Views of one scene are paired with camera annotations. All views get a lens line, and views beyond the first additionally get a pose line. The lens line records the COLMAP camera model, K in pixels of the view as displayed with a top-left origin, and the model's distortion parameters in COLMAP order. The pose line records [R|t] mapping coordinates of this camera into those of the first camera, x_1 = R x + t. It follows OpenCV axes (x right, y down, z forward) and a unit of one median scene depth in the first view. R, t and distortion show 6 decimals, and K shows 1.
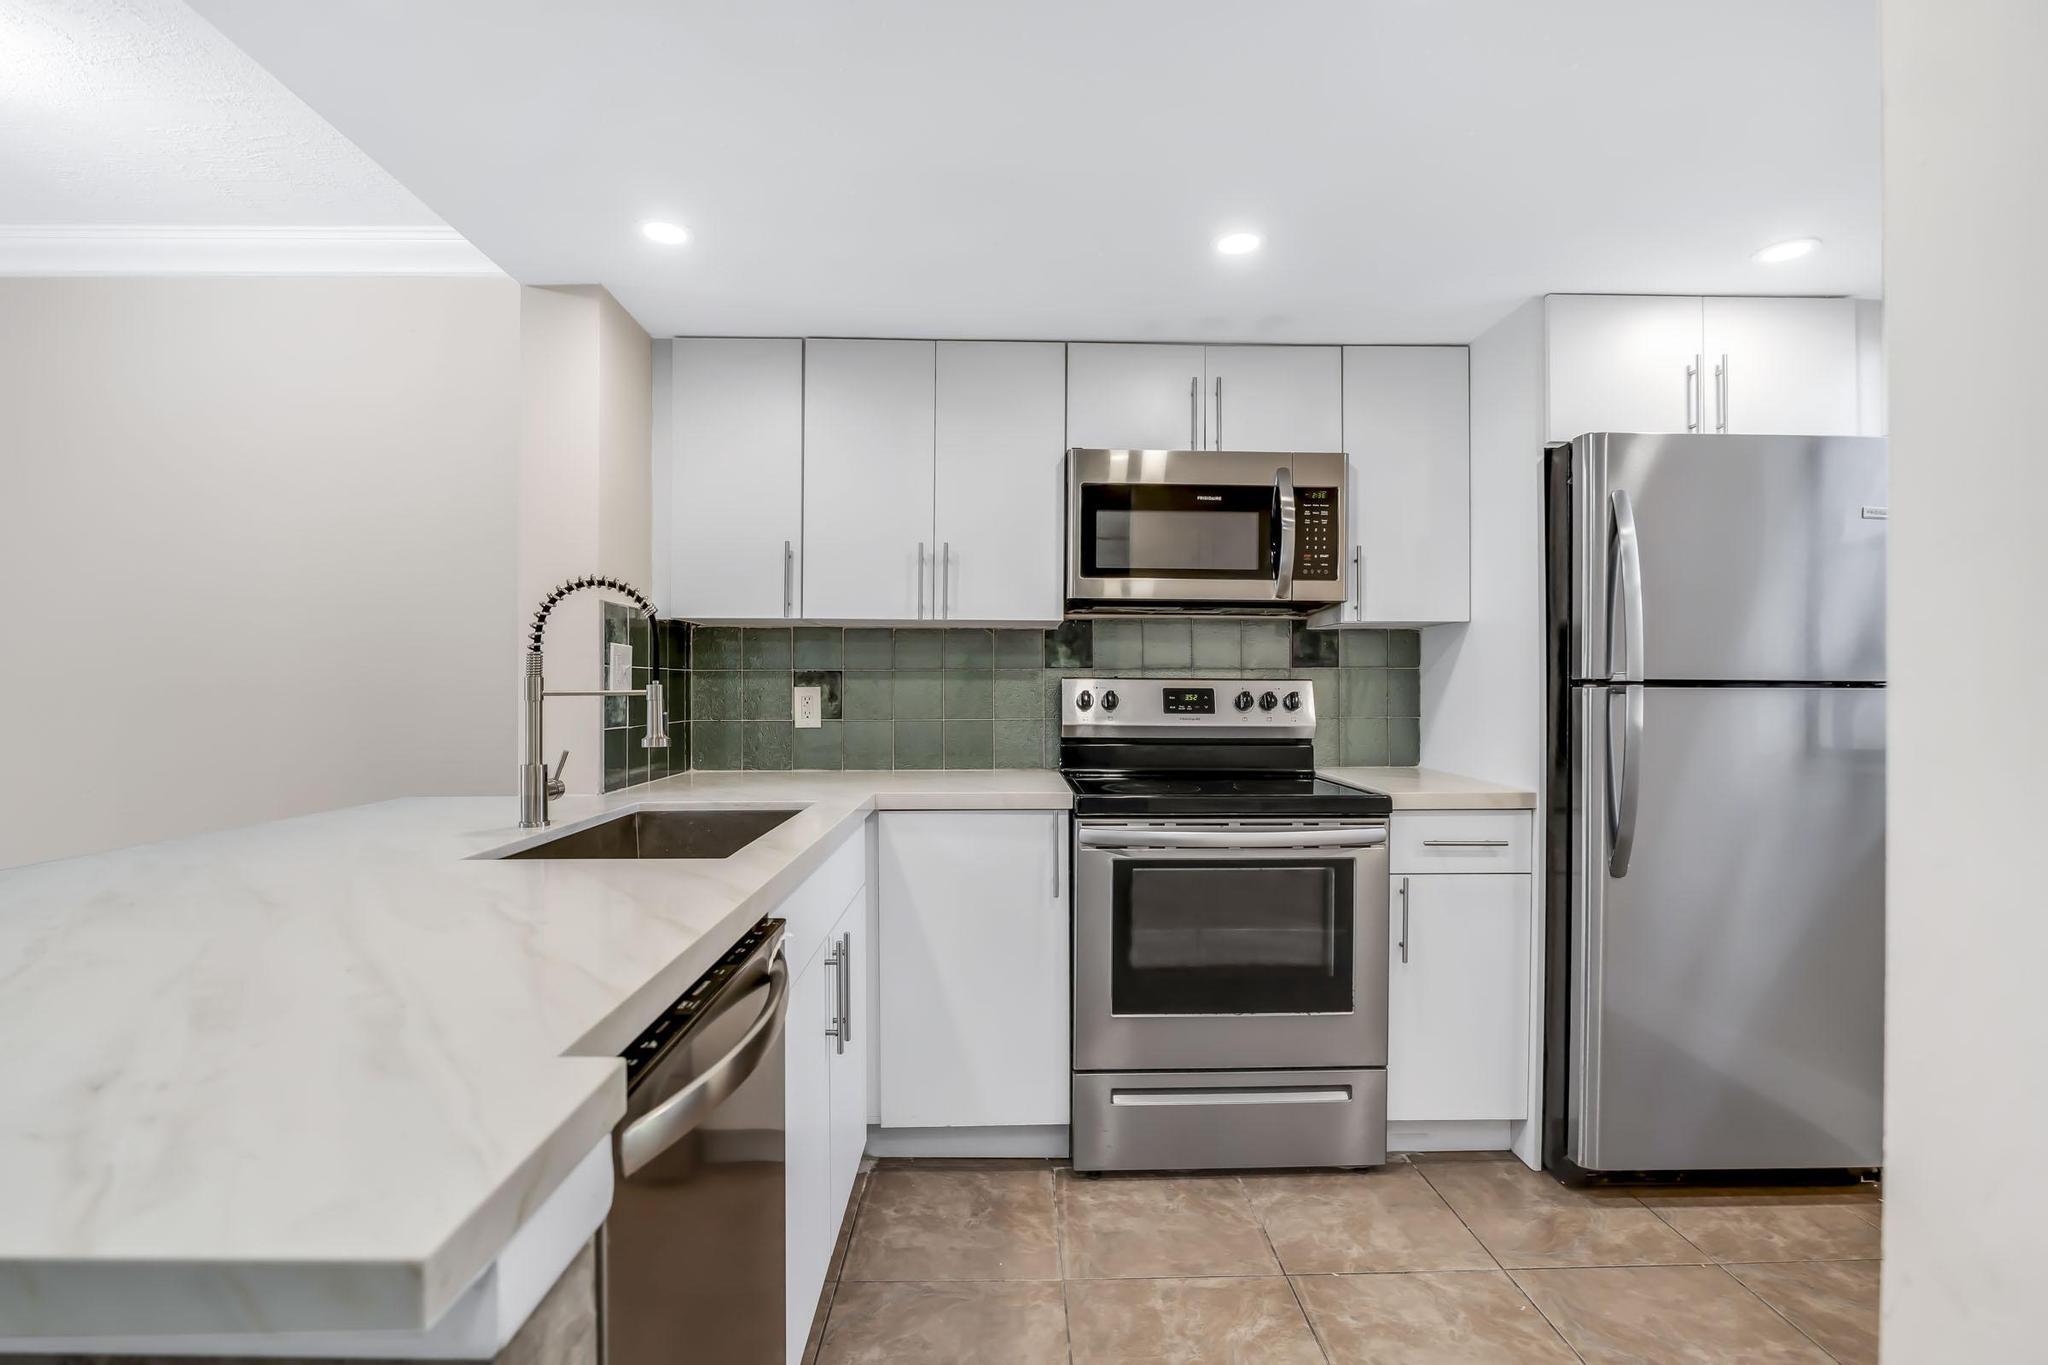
lens RADIAL K [[1019.9, 0, 1020.0], [0, 1019.9, 699.8], [0, 0, 1]] dist [-0.017419, 0.001538]
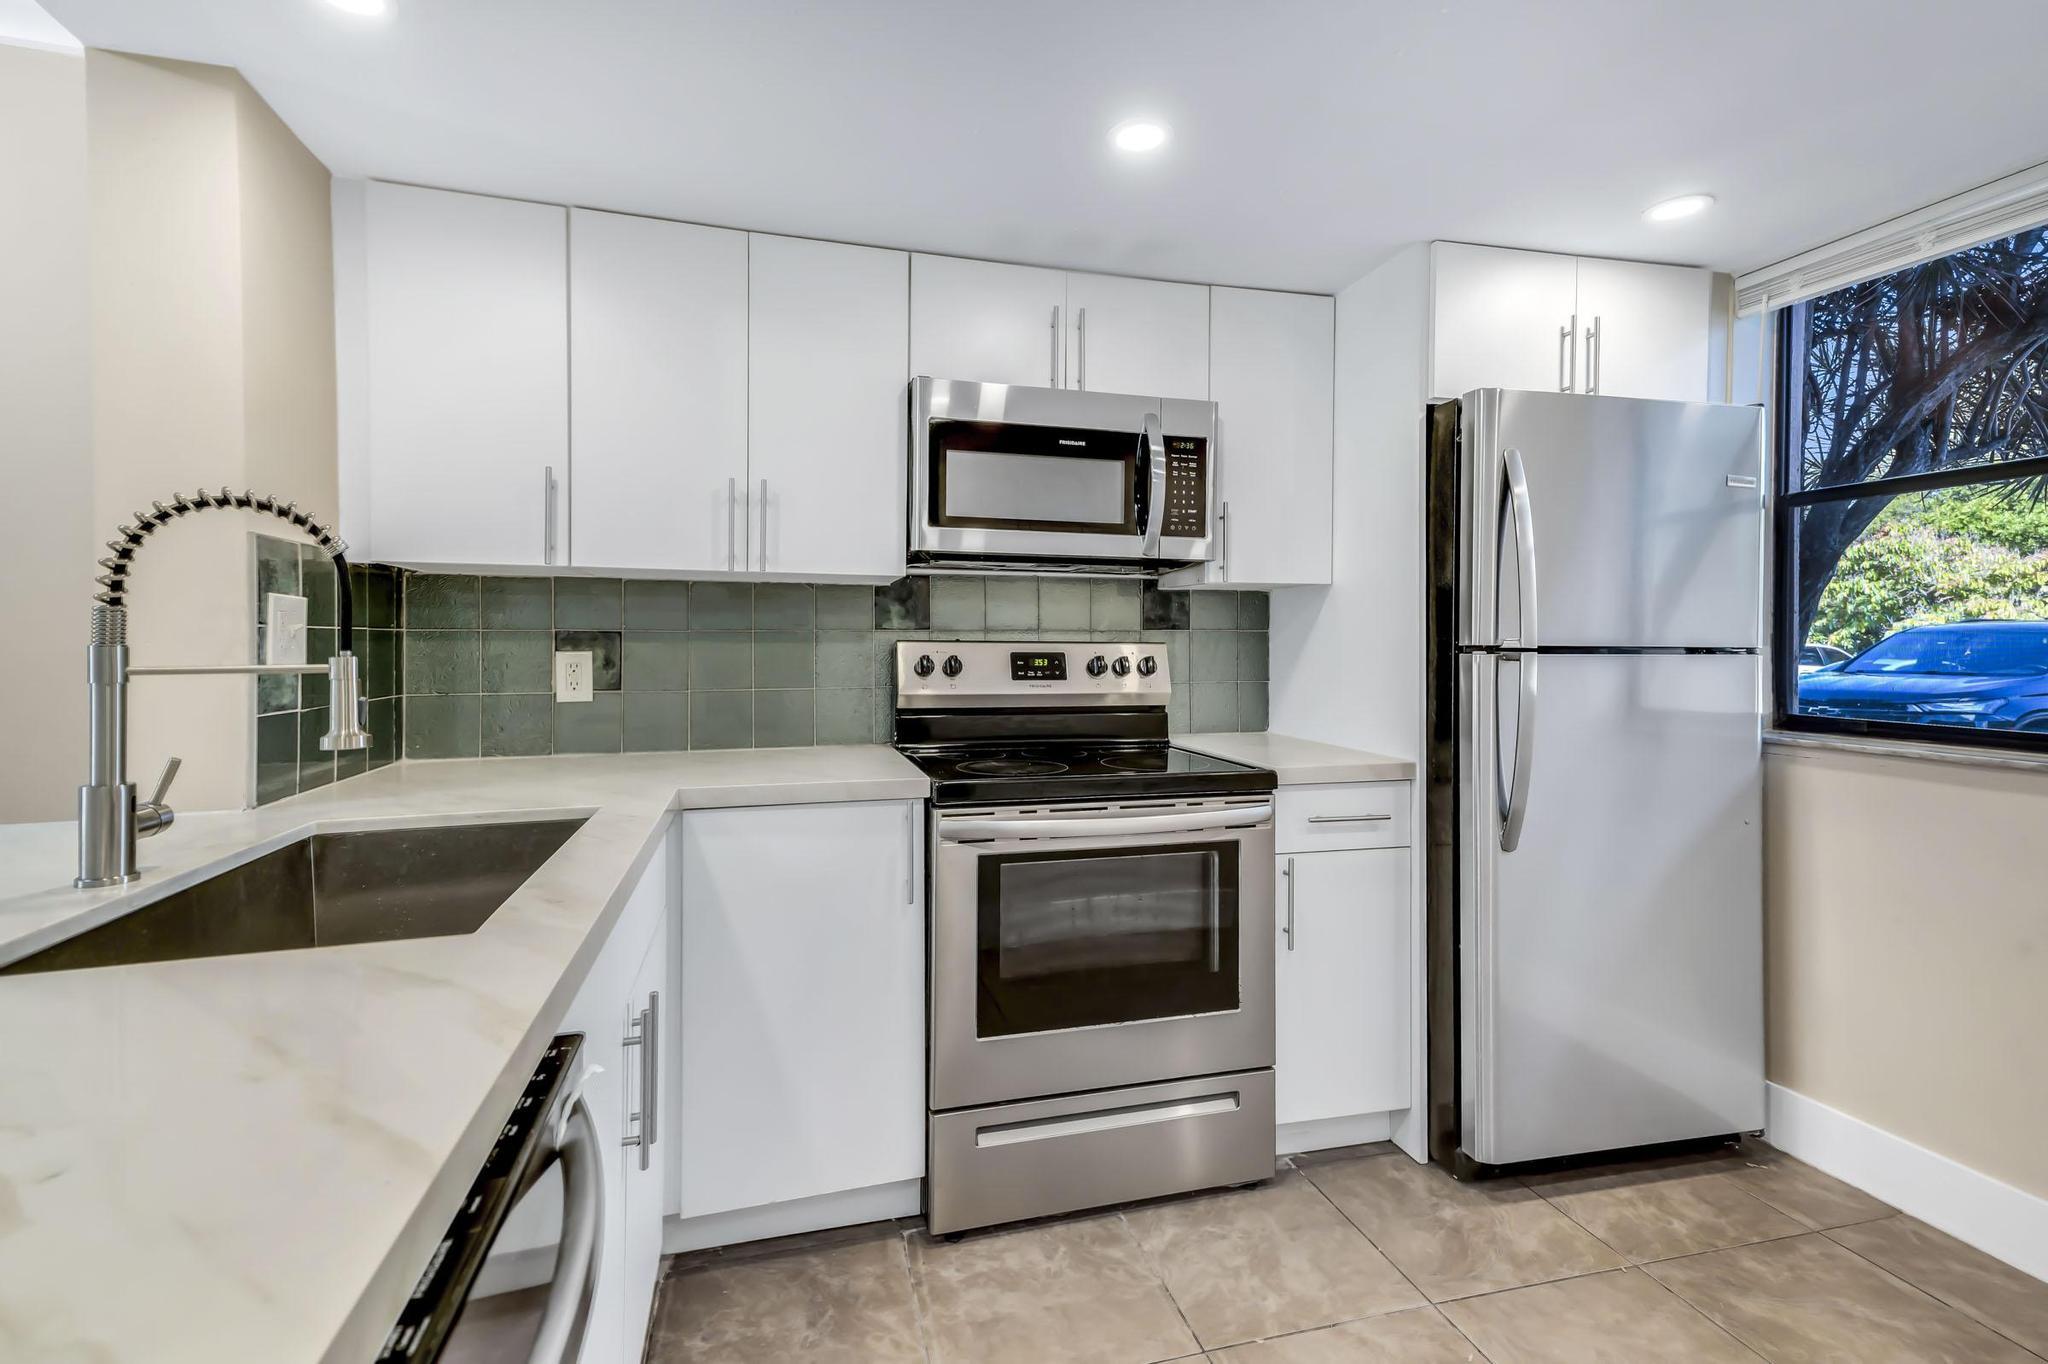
lens RADIAL K [[976.4, 0, 1062.1], [0, 976.4, 646.5], [0, 0, 1]] dist [0.041083, -0.000004]
pose [[0.962119, -0.001645, 0.272624, -0.063364], [0.003860, 0.999964, -0.007589, -0.011863], [-0.272602, 0.008354, 0.962091, 0.183678]]
